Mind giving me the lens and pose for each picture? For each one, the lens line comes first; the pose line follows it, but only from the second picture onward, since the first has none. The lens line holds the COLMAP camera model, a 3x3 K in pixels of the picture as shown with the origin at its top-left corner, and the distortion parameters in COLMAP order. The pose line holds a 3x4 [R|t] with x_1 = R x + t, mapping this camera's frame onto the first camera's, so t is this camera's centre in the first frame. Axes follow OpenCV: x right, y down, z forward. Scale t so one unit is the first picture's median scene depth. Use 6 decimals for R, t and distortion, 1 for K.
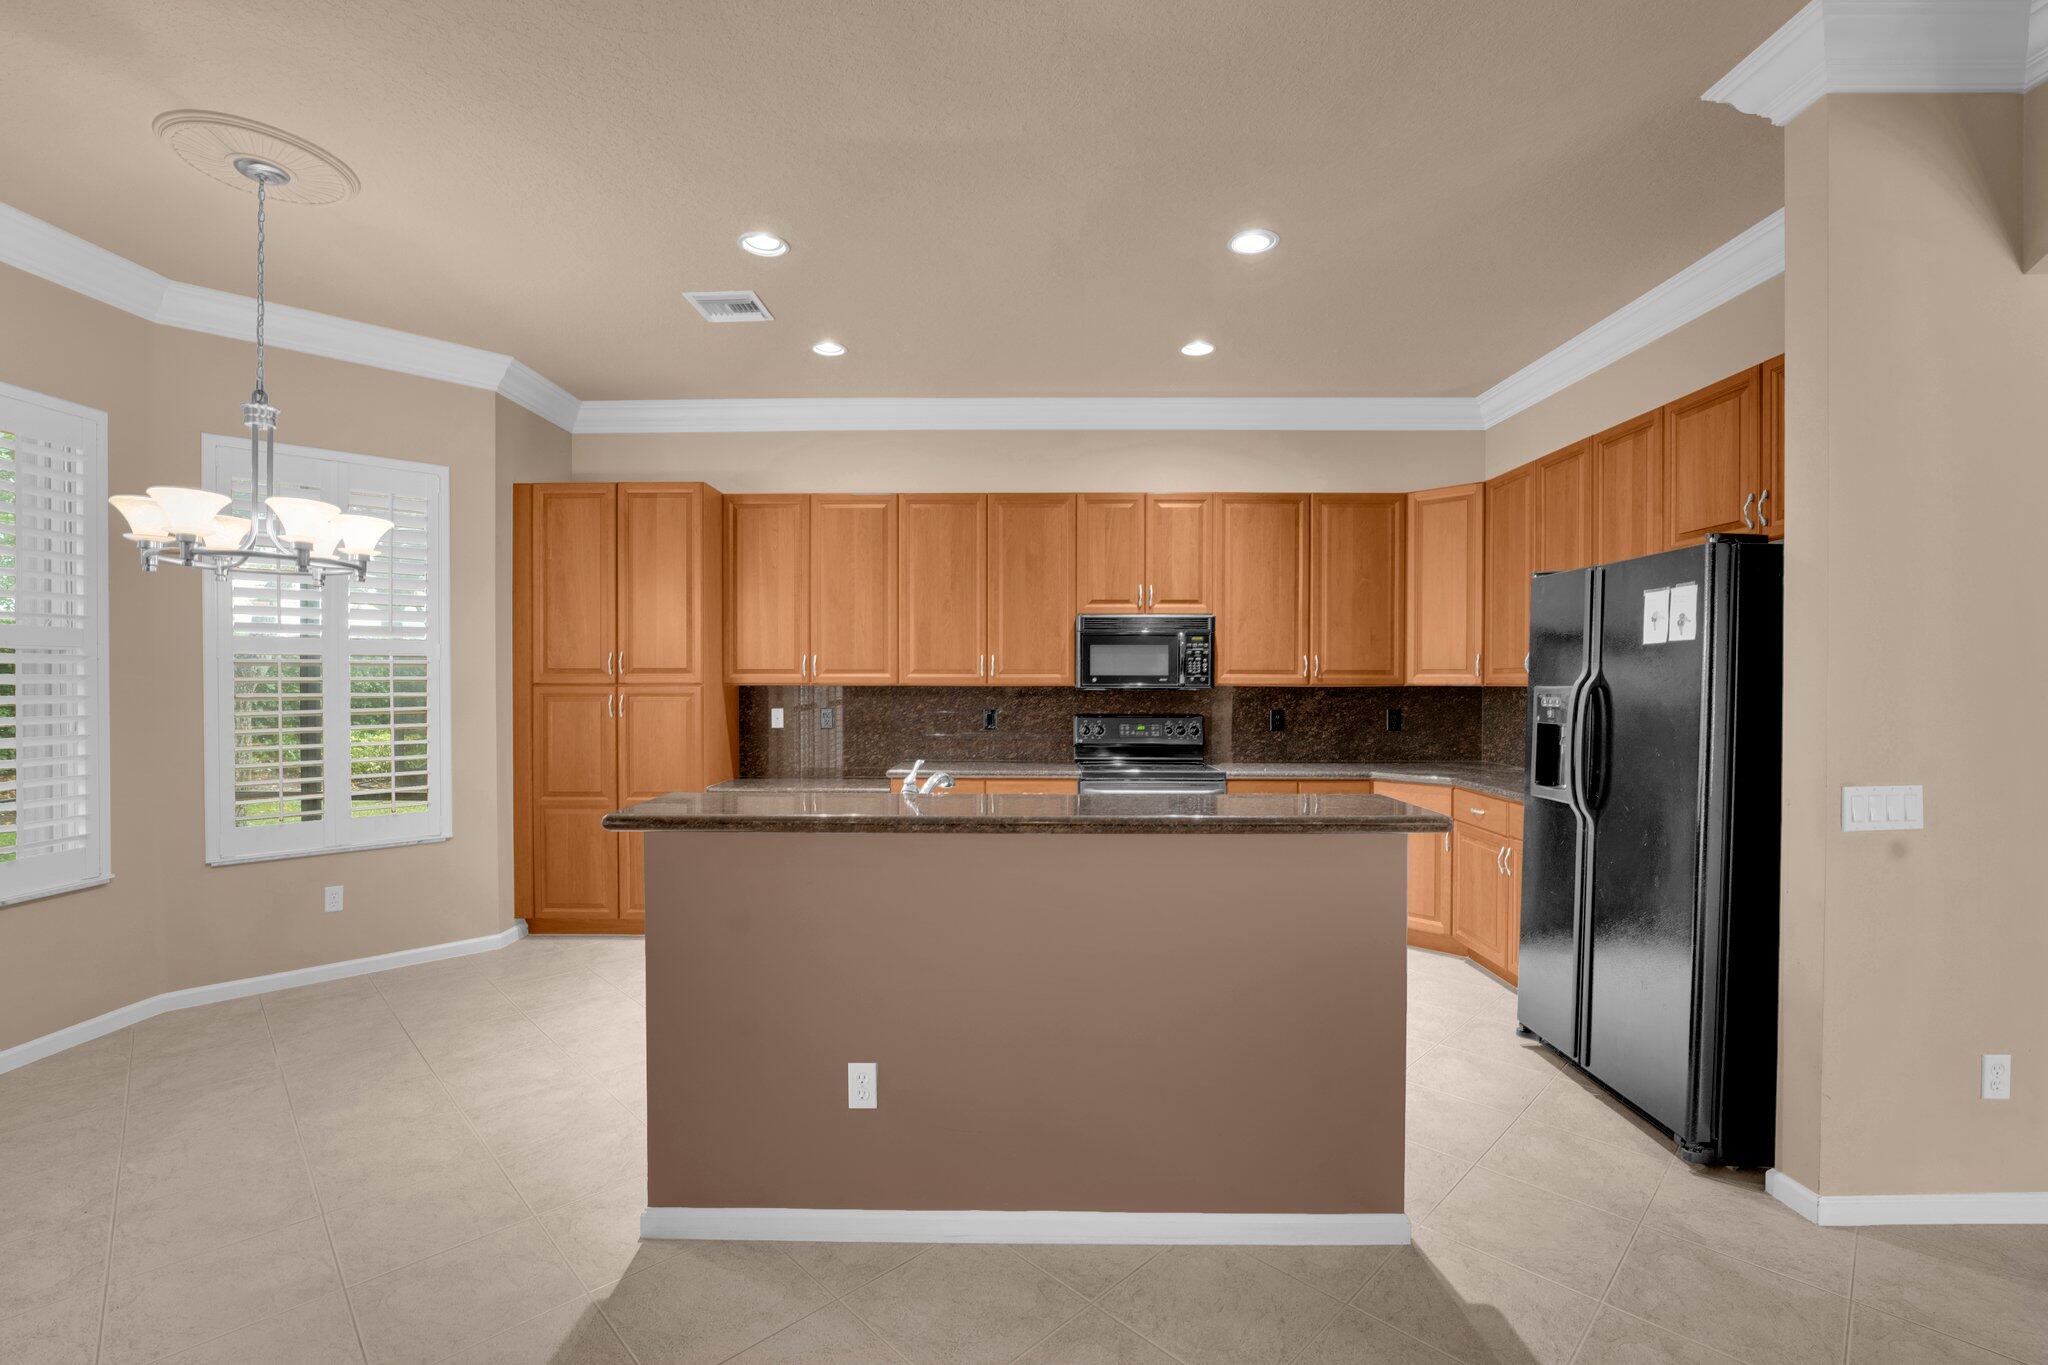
lens RADIAL K [[882.6, 0, 1013.1], [0, 882.6, 692.1], [0, 0, 1]] dist [-0.025939, 0.000060]
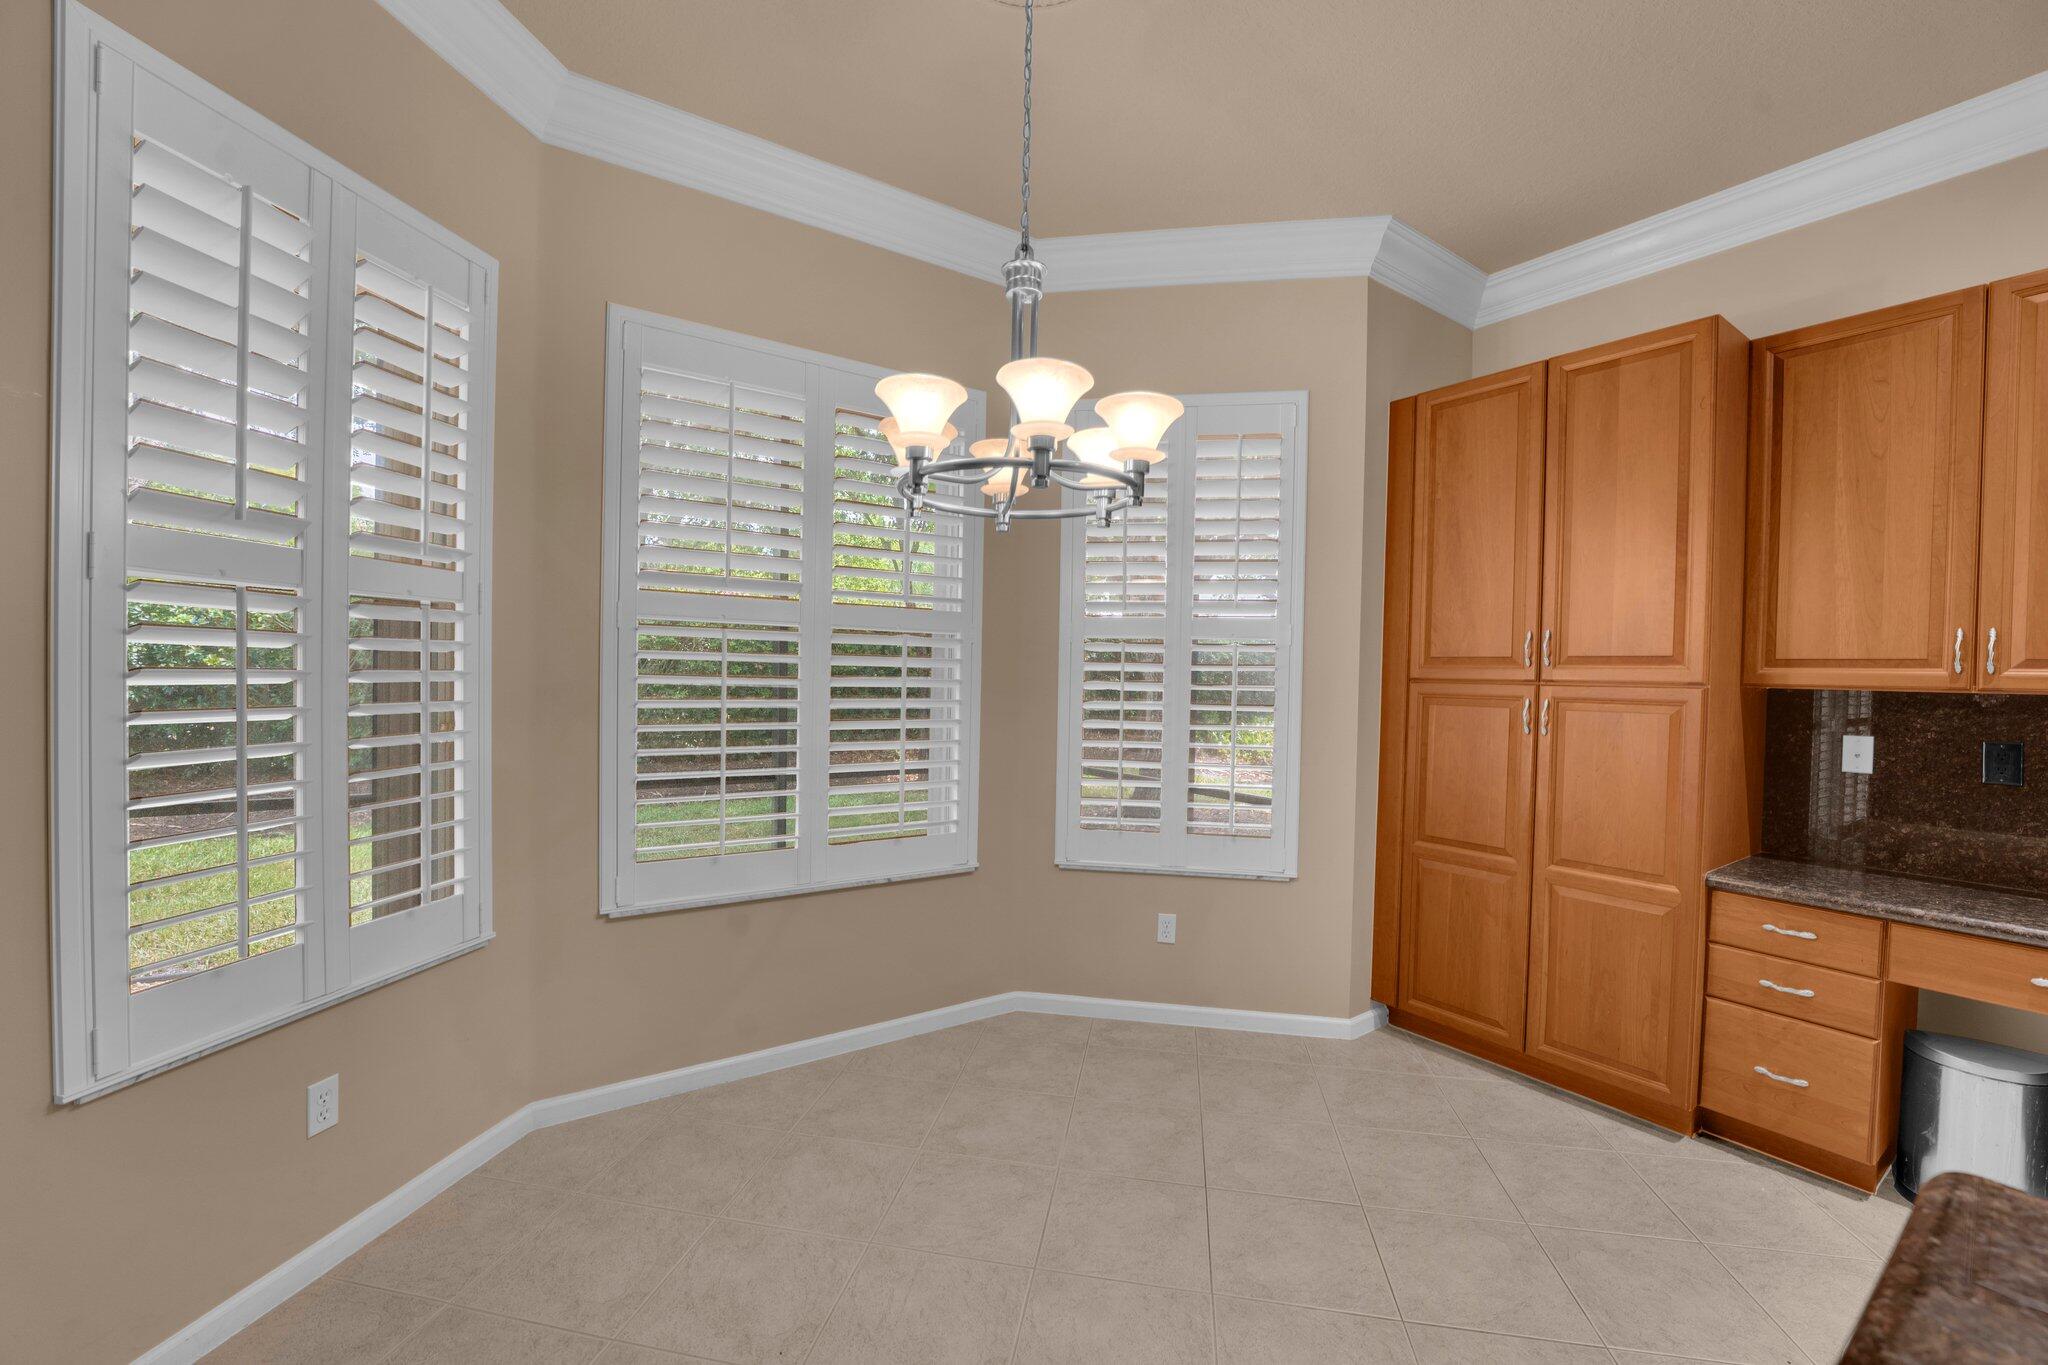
lens RADIAL K [[823.4, 0, 1023.2], [0, 823.4, 686.0], [0, 0, 1]] dist [-0.026351, 0.000189]
pose [[0.580471, 0.024569, -0.813910, -0.190523], [-0.031072, 0.999485, 0.008011, 0.000854], [0.813688, 0.020639, 0.580936, 0.361330]]
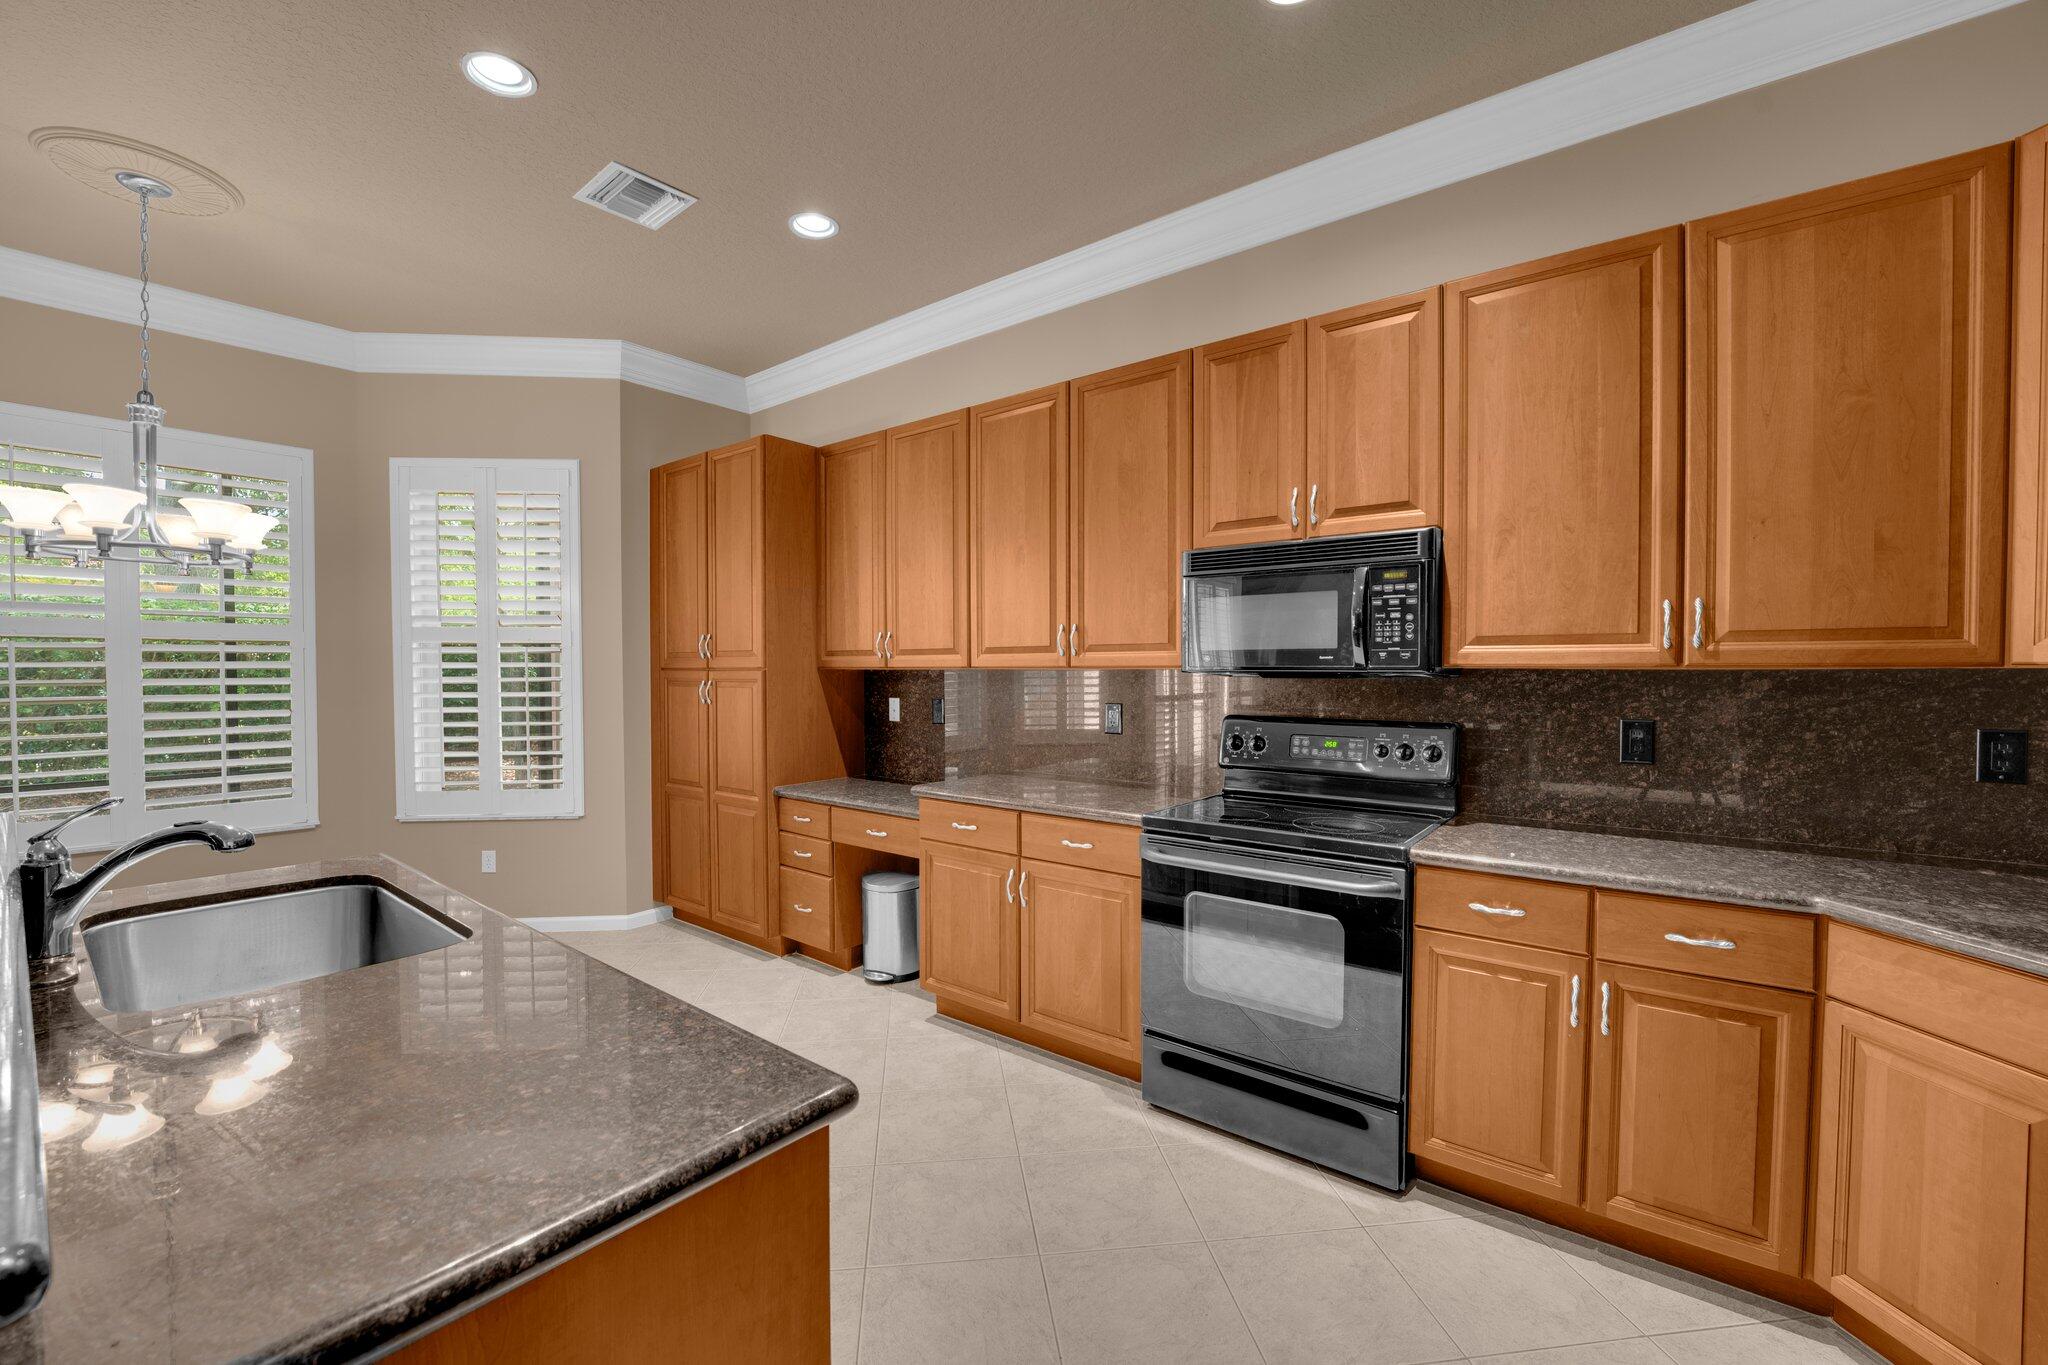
lens RADIAL K [[823.4, 0, 1023.2], [0, 823.4, 686.0], [0, 0, 1]] dist [-0.026351, 0.000189]
pose [[0.792531, 0.009131, -0.609764, 0.340166], [-0.005267, 0.999953, 0.008128, 0.000478], [0.609809, -0.003230, 0.792541, 0.511425]]
